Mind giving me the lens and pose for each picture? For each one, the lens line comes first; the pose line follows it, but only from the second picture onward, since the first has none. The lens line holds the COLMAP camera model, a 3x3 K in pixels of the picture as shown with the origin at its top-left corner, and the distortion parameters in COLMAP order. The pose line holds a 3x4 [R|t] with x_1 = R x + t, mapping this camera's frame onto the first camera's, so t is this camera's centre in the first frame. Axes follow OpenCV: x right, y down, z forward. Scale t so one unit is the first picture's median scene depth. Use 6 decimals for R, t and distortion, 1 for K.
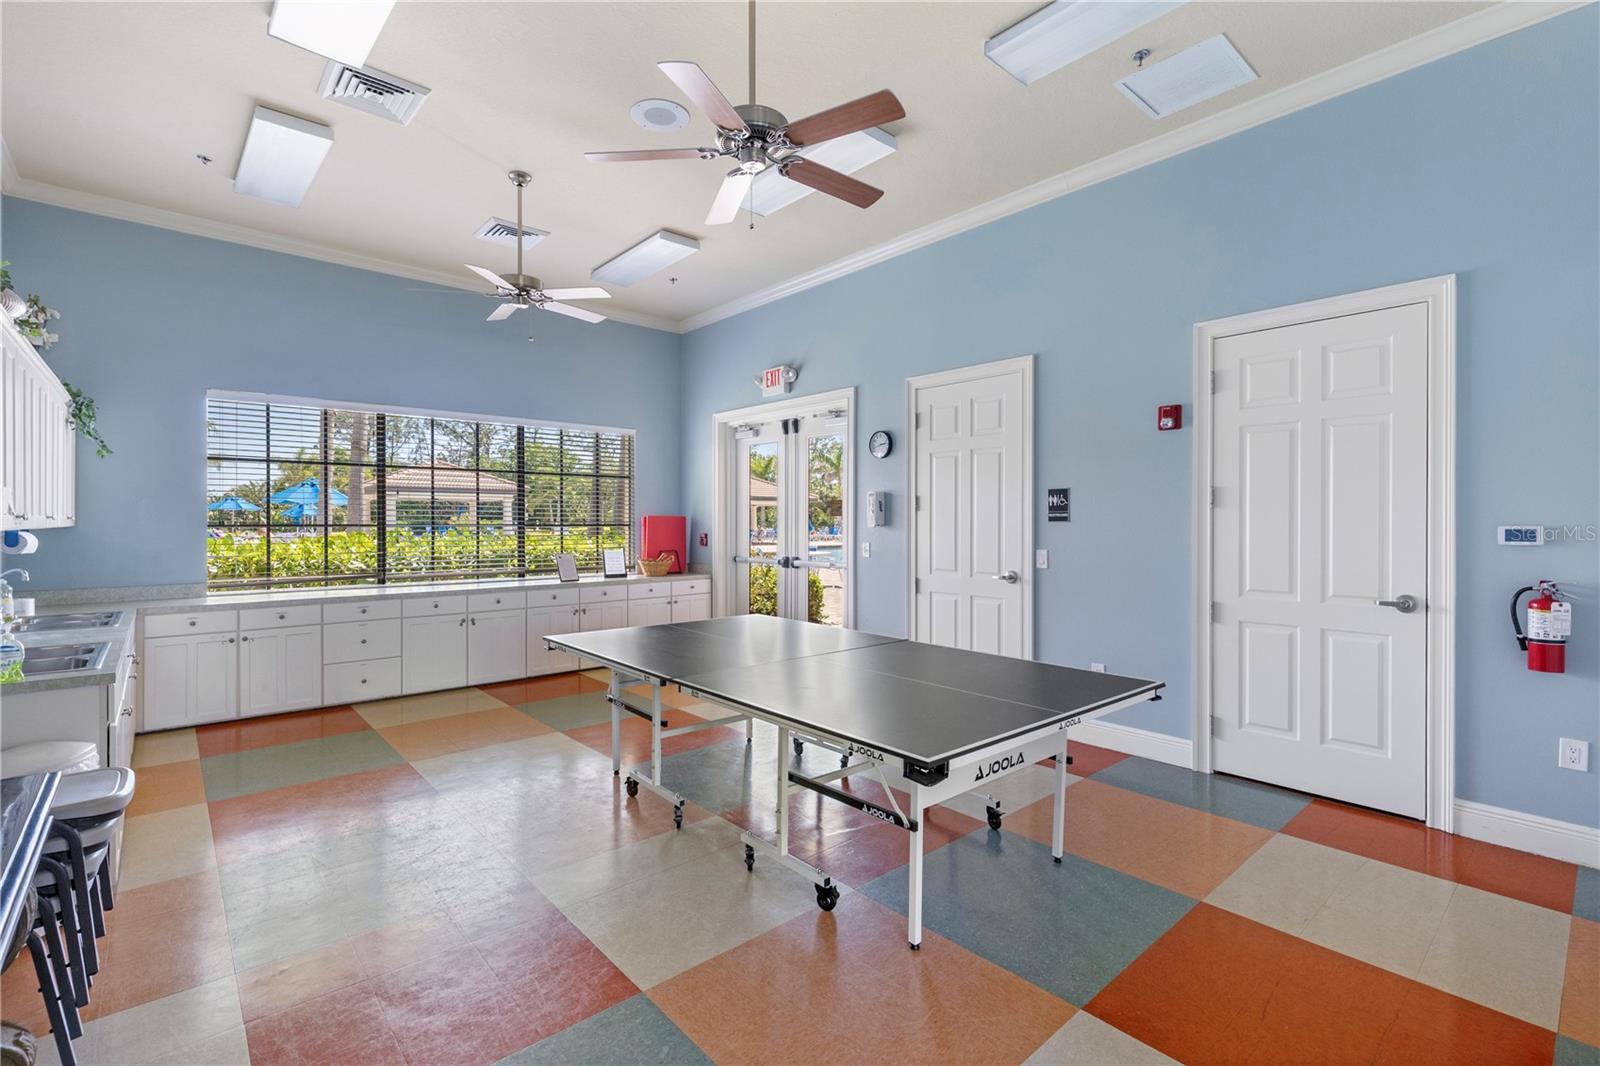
lens RADIAL K [[729.7, 0, 800.4], [0, 729.7, 527.7], [0, 0, 1]] dist [-0.000602, -0.000094]
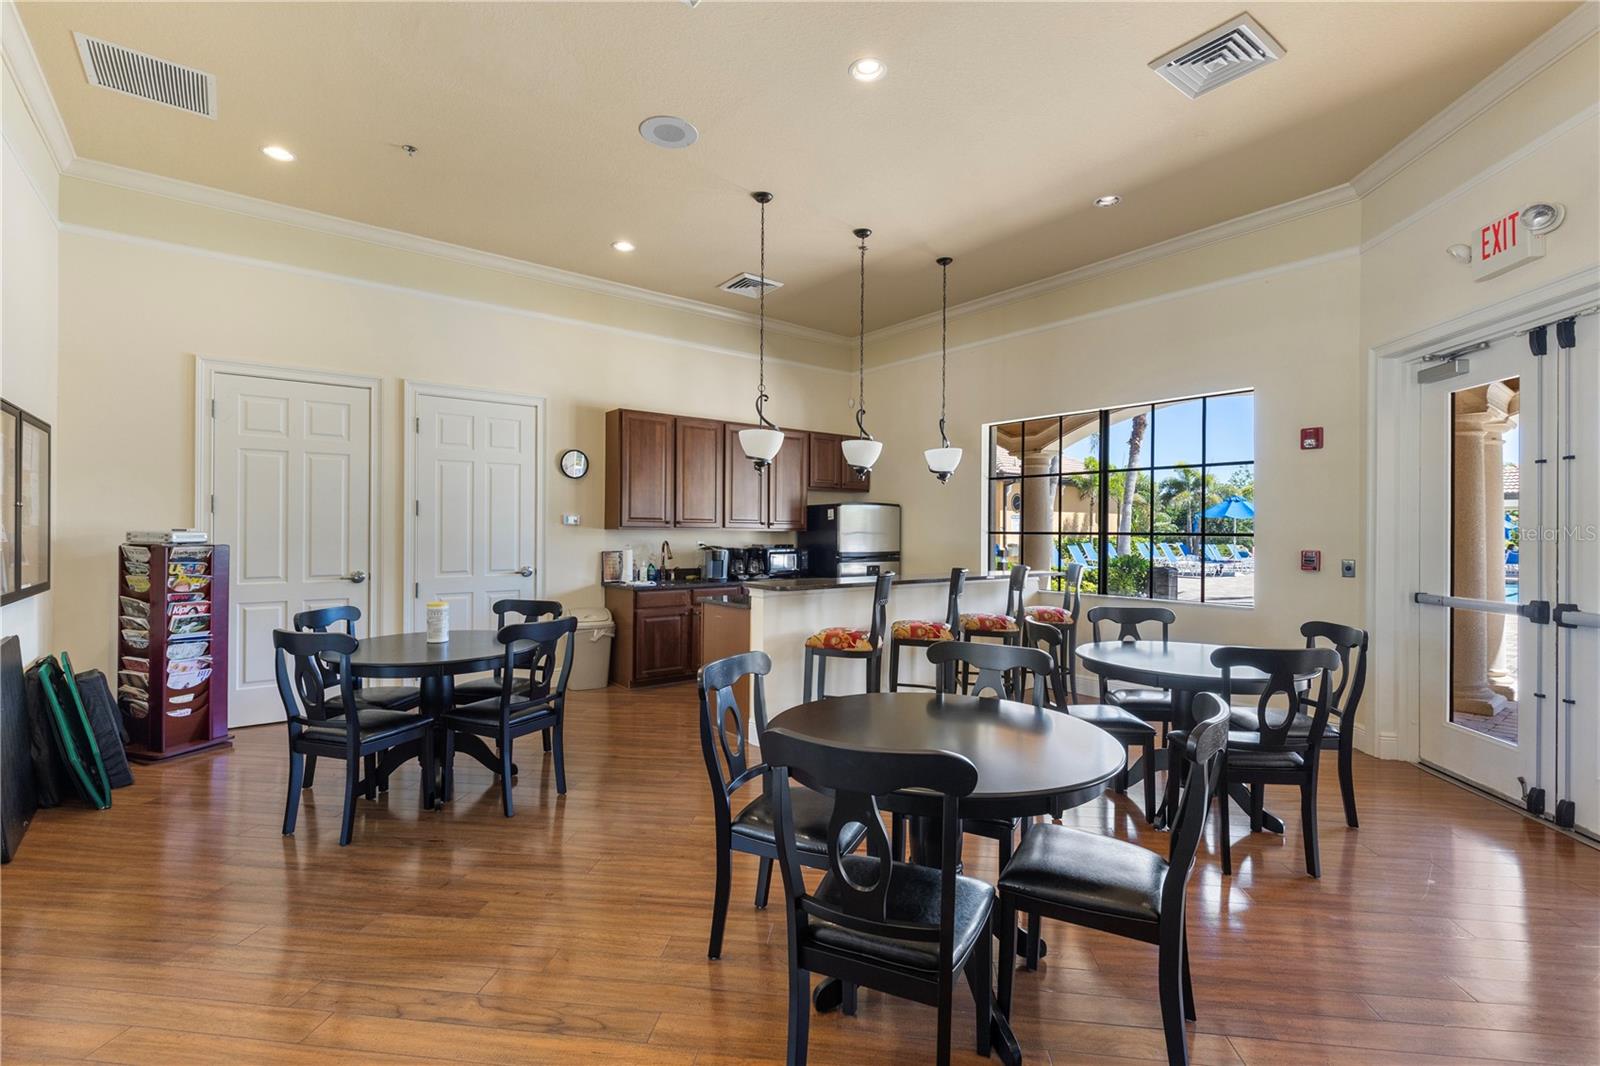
lens RADIAL K [[729.7, 0, 796.9], [0, 729.7, 531.7], [0, 0, 1]] dist [-0.000602, -0.000094]
pose [[0.666338, 0.000682, -0.745650, 0.014037], [-0.006835, 0.999963, -0.005194, -0.001968], [0.745619, 0.008558, 0.666318, 0.296286]]
